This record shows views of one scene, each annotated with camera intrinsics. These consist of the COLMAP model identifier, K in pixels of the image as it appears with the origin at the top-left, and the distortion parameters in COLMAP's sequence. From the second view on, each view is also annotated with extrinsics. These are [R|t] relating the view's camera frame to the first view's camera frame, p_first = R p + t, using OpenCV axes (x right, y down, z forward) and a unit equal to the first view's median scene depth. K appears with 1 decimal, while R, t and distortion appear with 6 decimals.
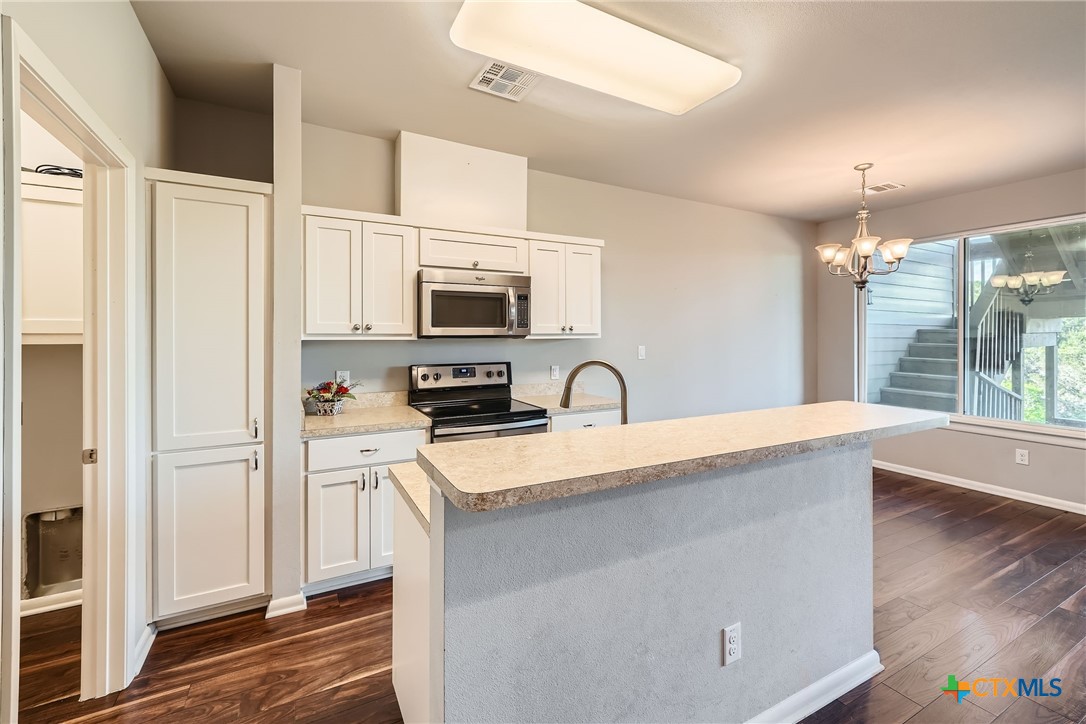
lens RADIAL K [[463.9, 0, 542.4], [0, 463.9, 337.3], [0, 0, 1]] dist [0.006827, 0.000112]
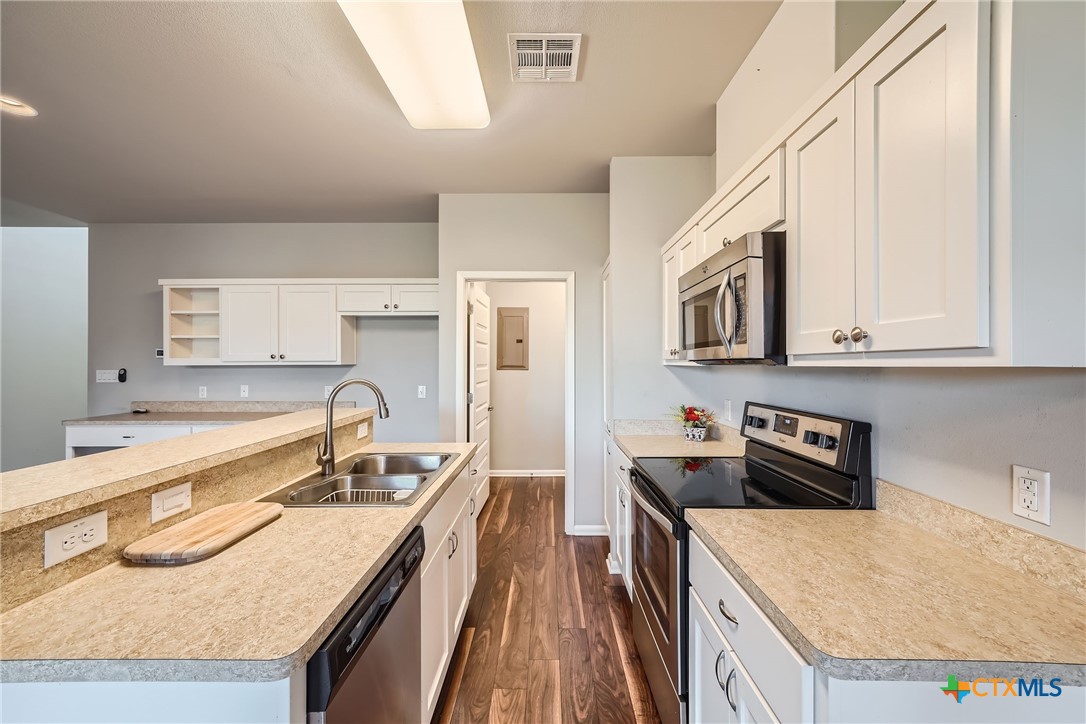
lens RADIAL K [[432.6, 0, 543.7], [0, 432.6, 361.0], [0, 0, 1]] dist [0.000893, 0.002643]
pose [[-0.483482, -0.005214, -0.875339, 0.500937], [-0.003705, 0.999985, -0.003910, 0.000562], [0.875347, 0.001353, -0.483494, 1.126654]]
